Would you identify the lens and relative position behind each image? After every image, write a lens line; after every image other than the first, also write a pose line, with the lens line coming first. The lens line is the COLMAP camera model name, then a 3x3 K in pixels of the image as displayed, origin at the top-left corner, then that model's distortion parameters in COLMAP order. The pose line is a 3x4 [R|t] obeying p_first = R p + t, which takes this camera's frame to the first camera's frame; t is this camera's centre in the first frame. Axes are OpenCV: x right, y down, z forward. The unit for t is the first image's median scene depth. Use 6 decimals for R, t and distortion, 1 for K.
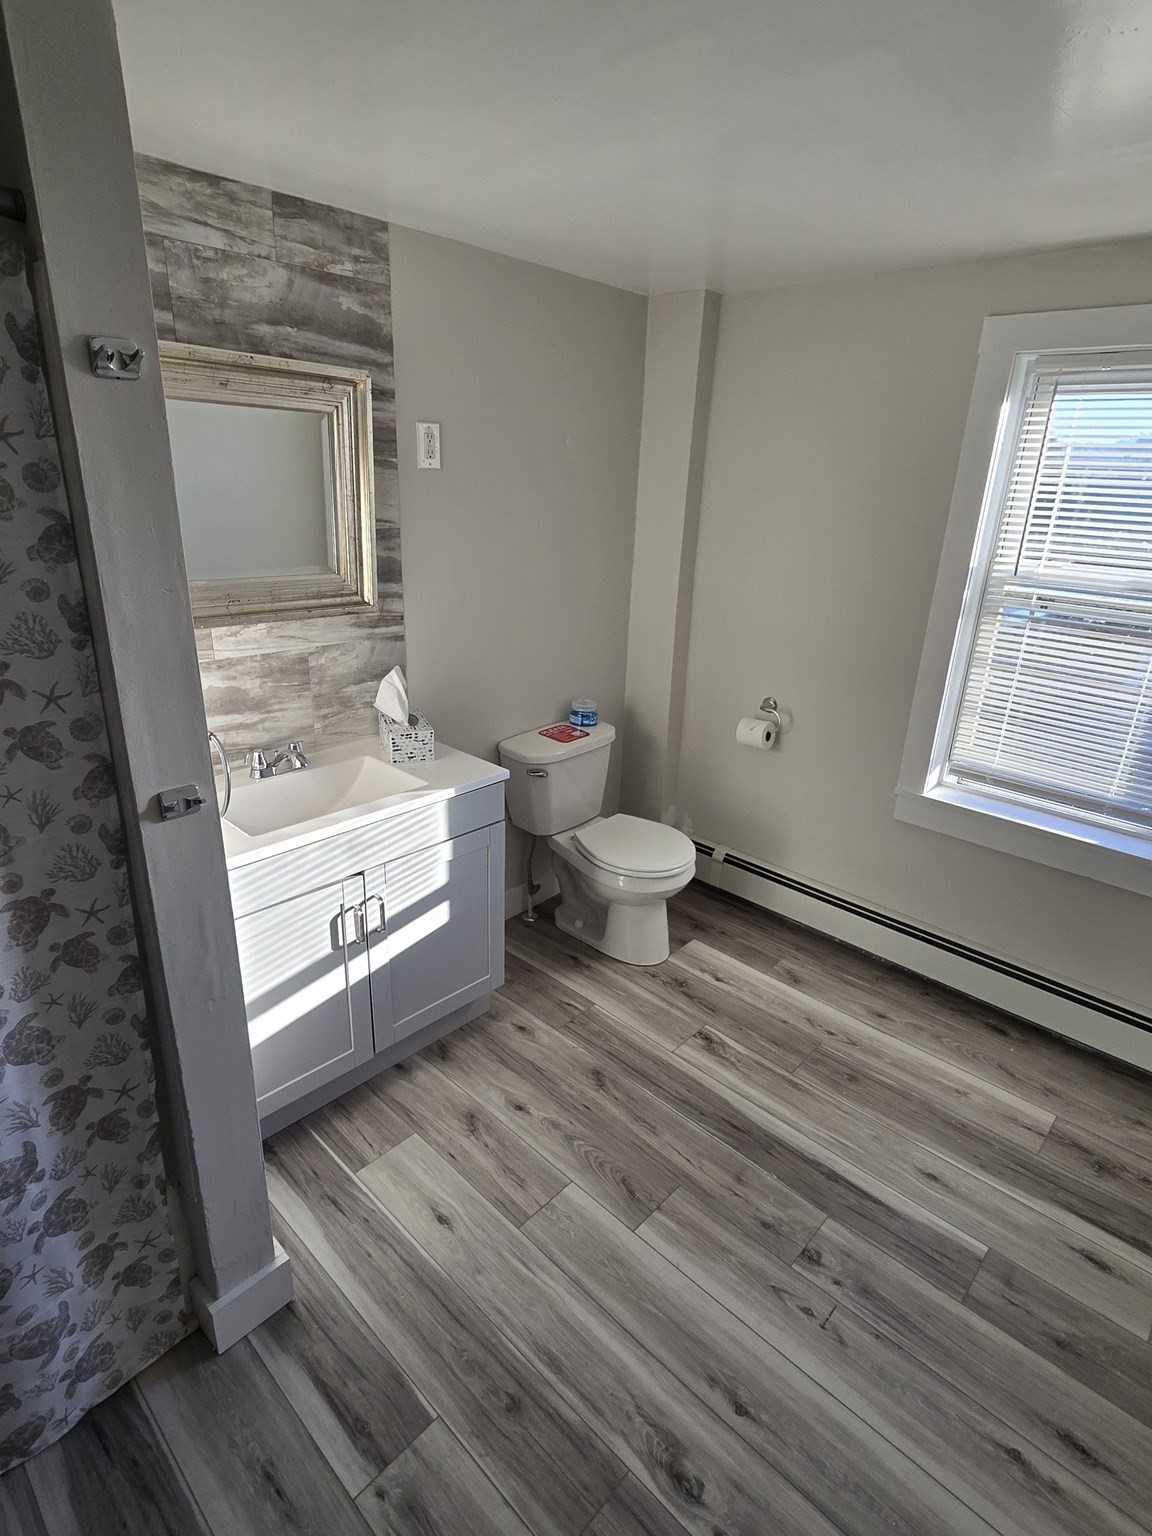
lens RADIAL K [[793.7, 0, 576.0], [0, 793.7, 768.0], [0, 0, 1]] dist [0.000213, -0.005144]
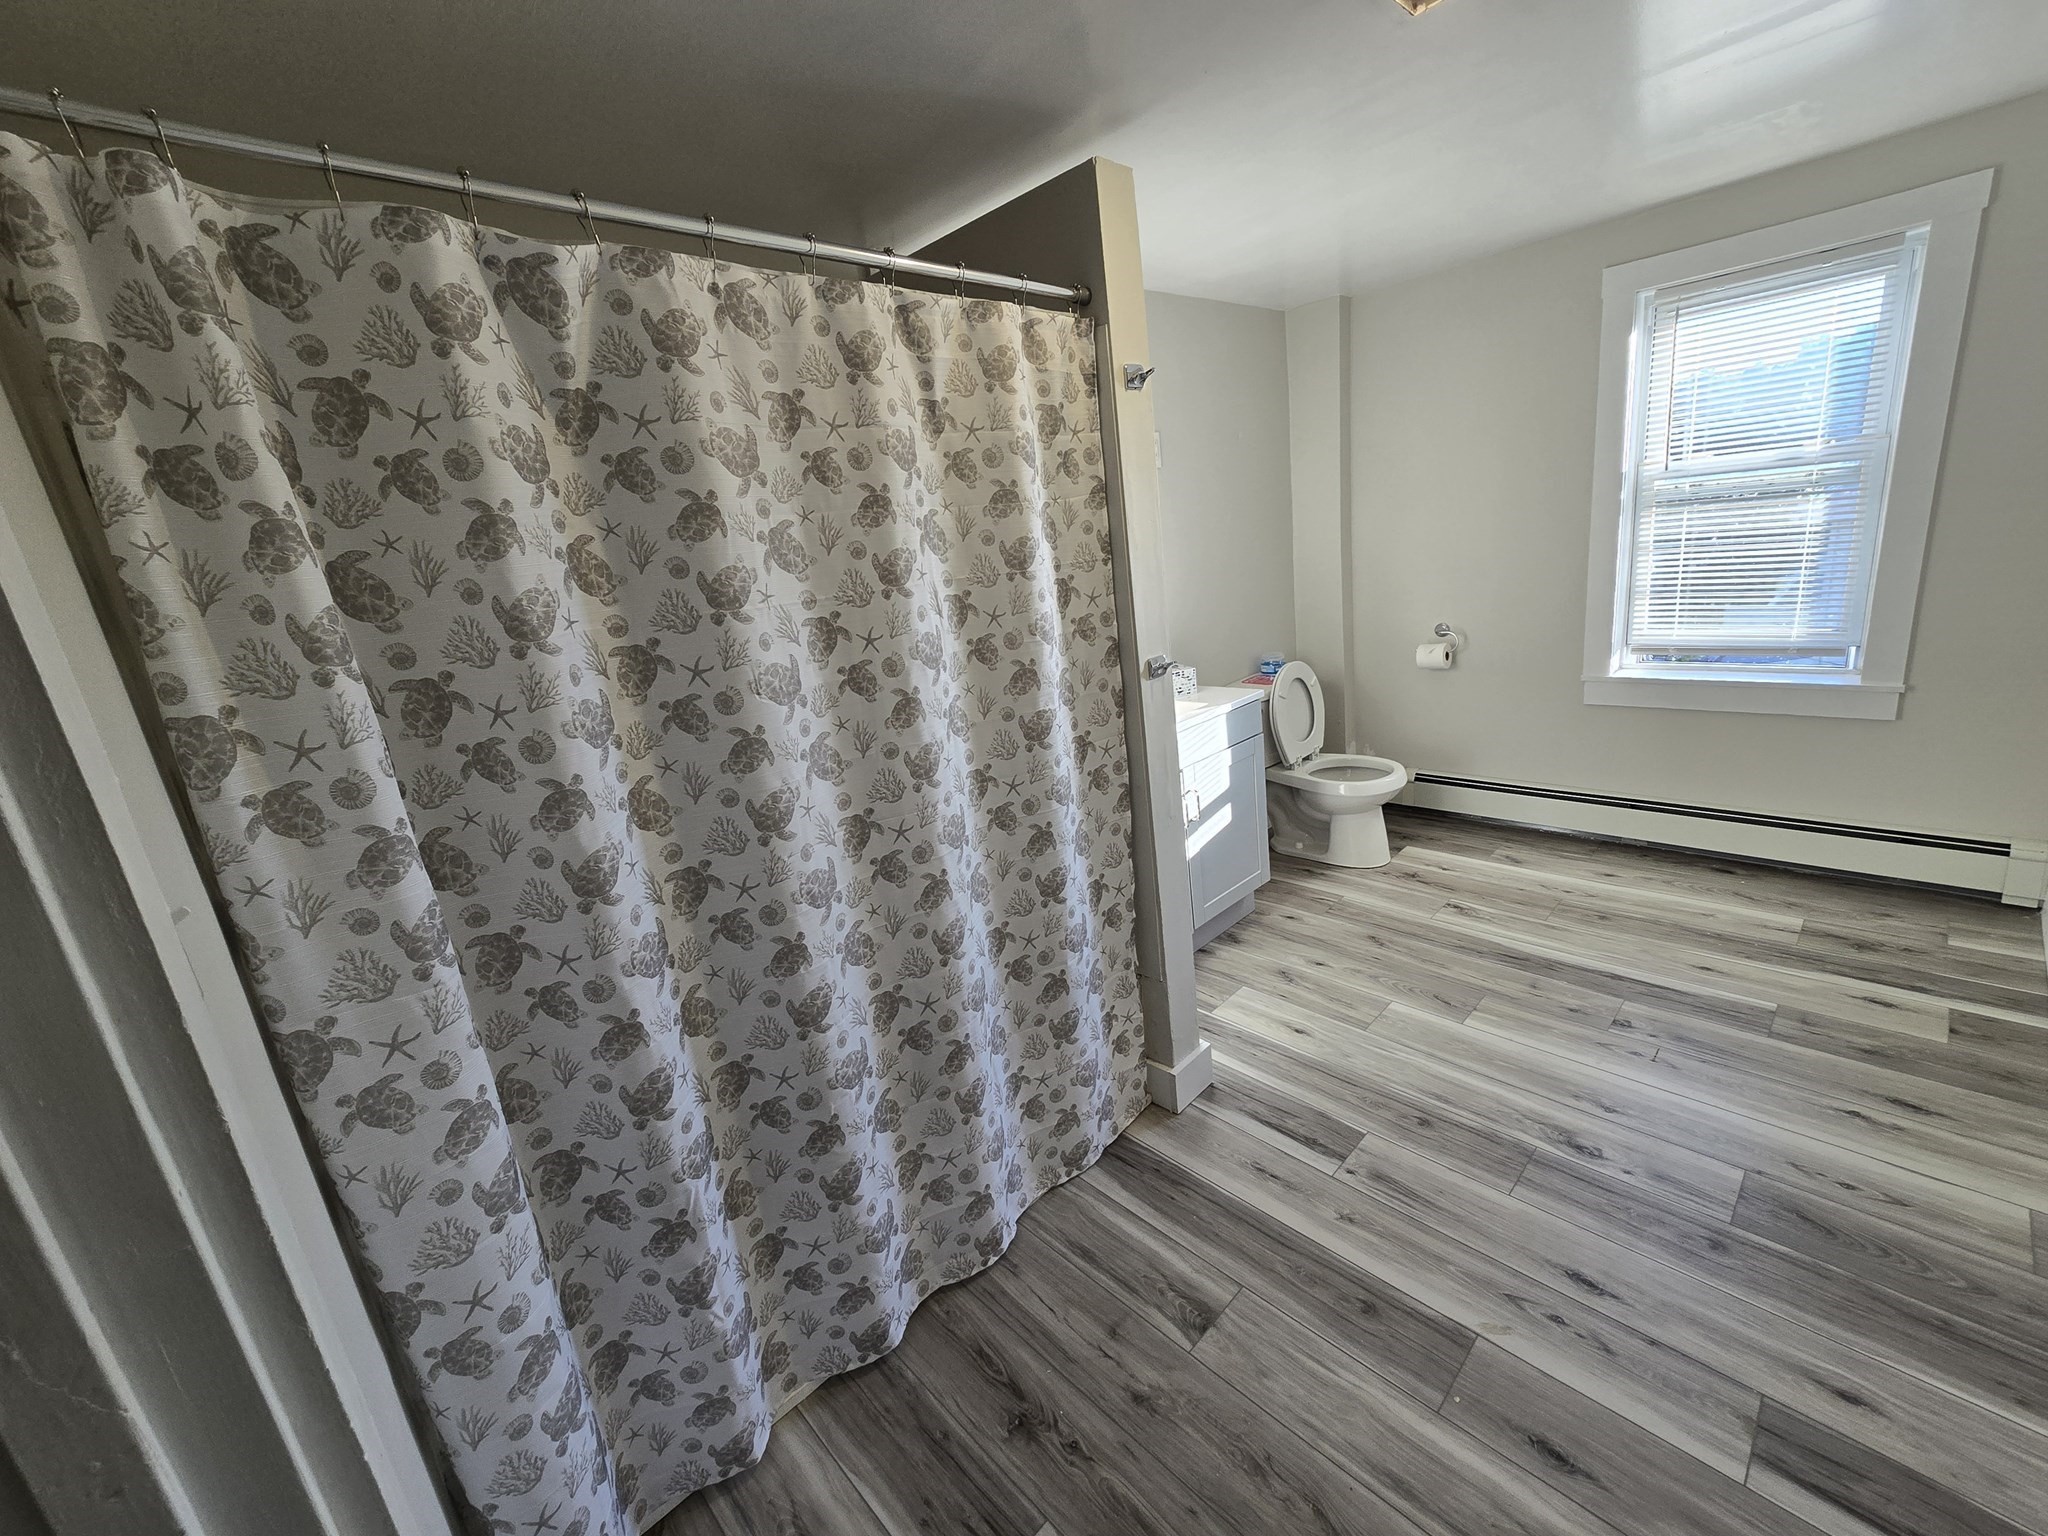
lens RADIAL K [[839.8, 0, 1023.0], [0, 839.8, 757.7], [0, 0, 1]] dist [-0.001918, 0.000128]
pose [[0.986692, -0.135139, -0.090425, -0.371784], [0.126849, 0.987656, -0.091895, 0.190705], [0.101727, 0.079201, 0.991655, -0.332278]]
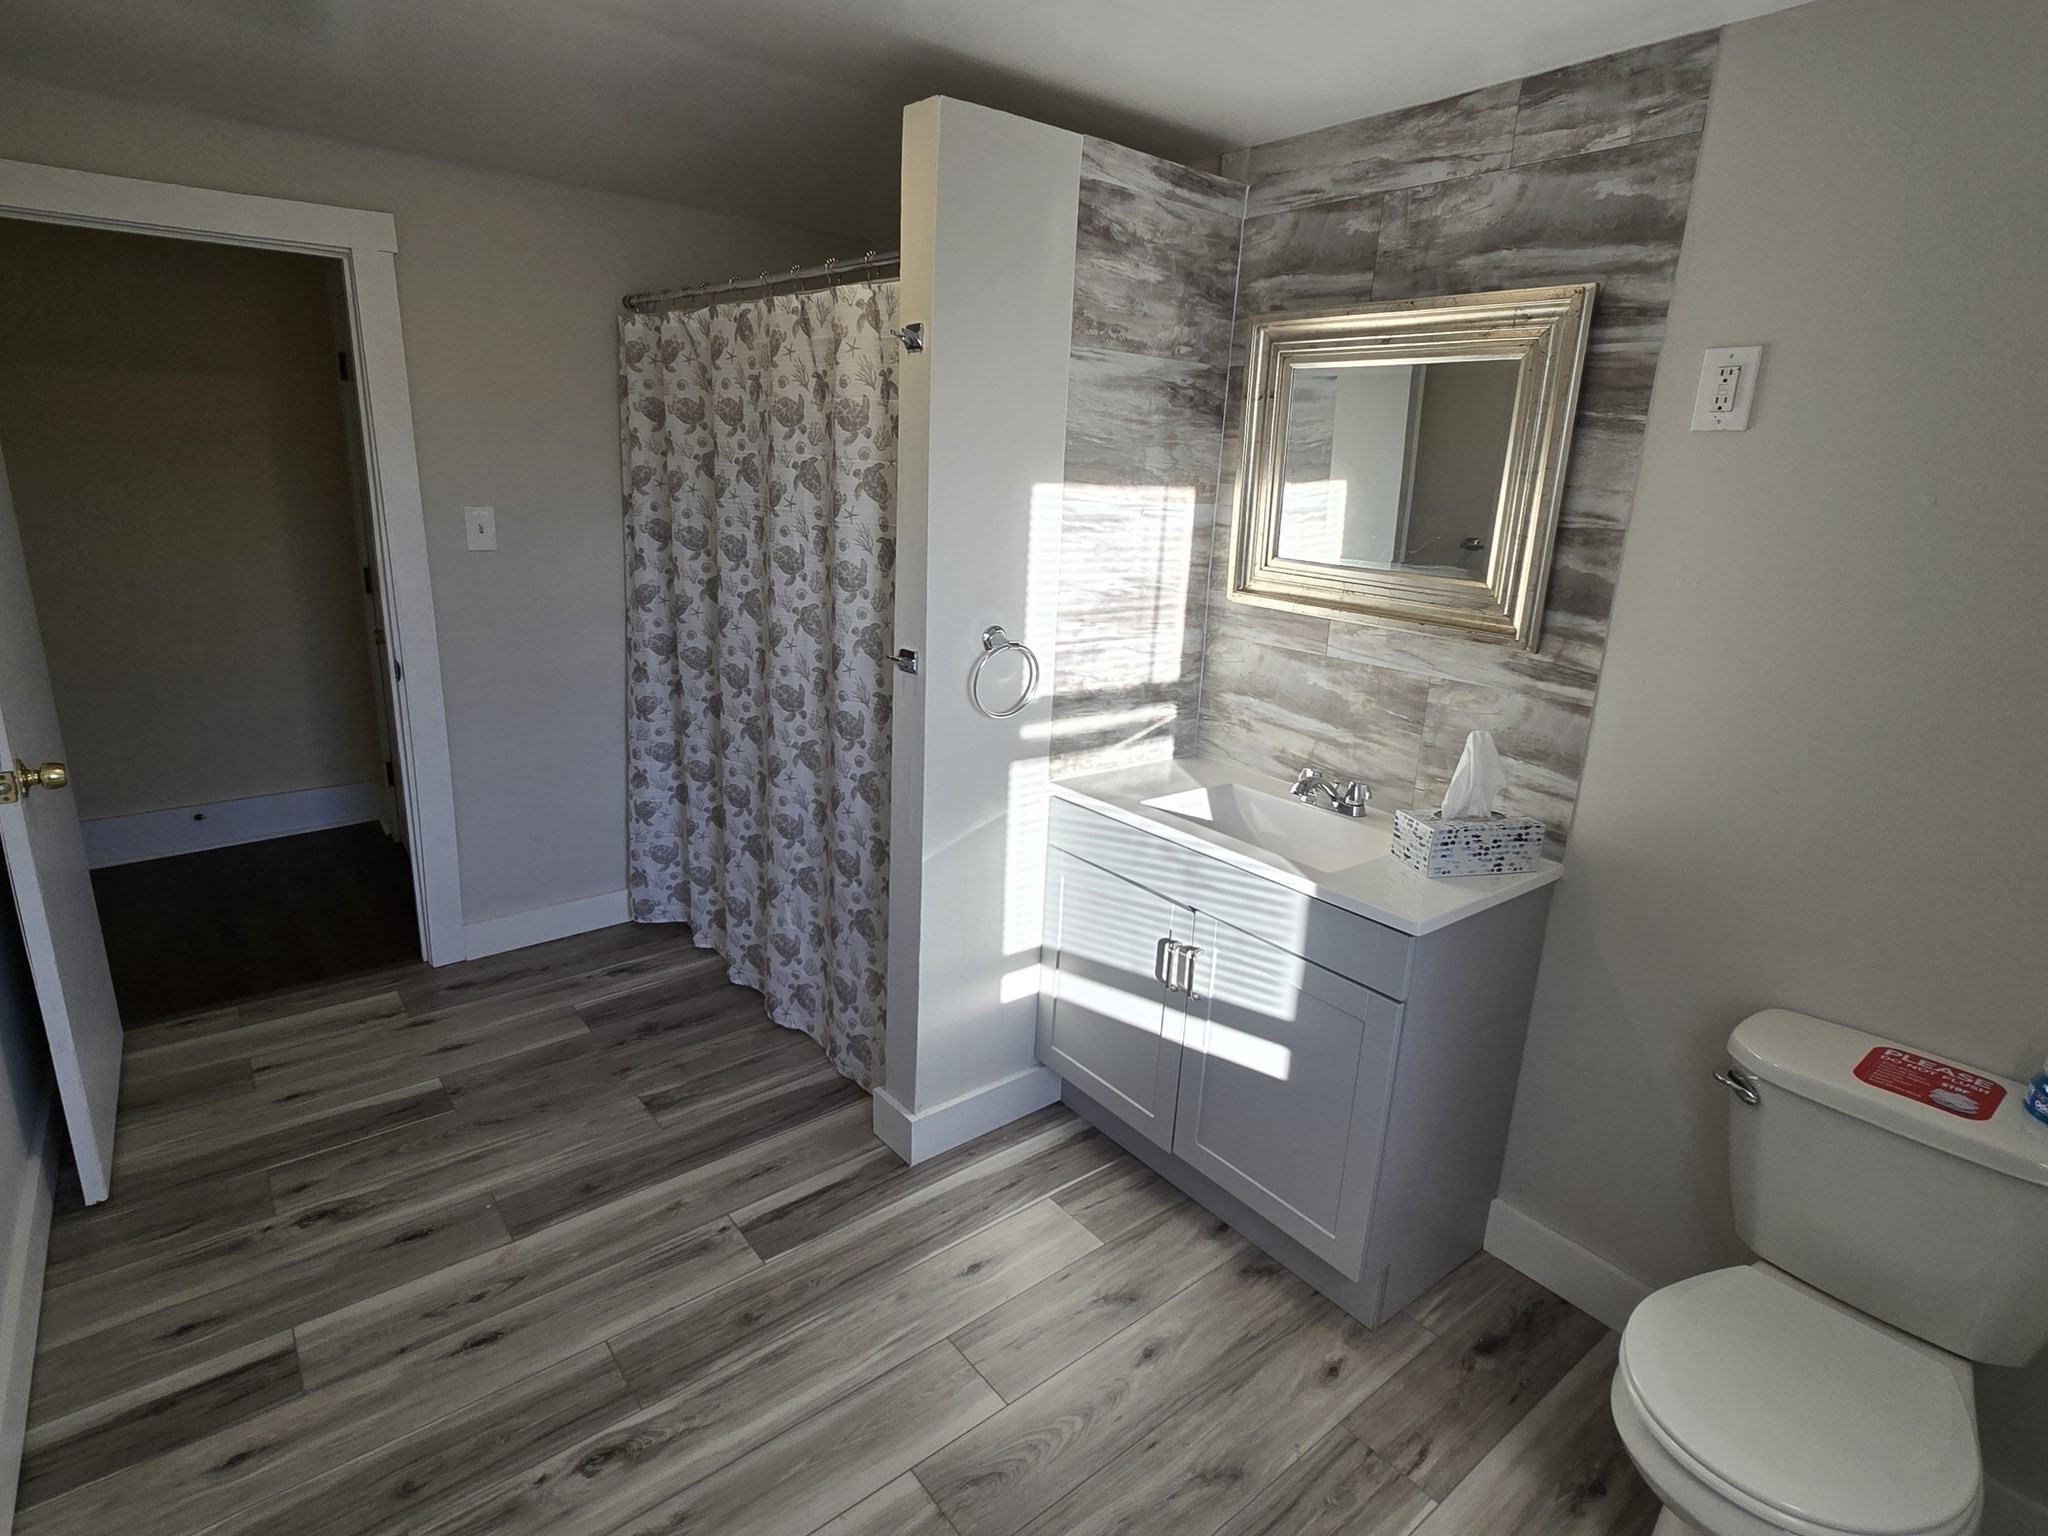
lens RADIAL K [[1058.3, 0, 1040.5], [0, 1058.3, 758.8], [0, 0, 1]] dist [0.000213, -0.005144]
pose [[-0.129286, 0.220129, -0.966865, 0.711913], [-0.390076, 0.885147, 0.253683, -0.203820], [0.911661, 0.409949, -0.028570, 0.779908]]
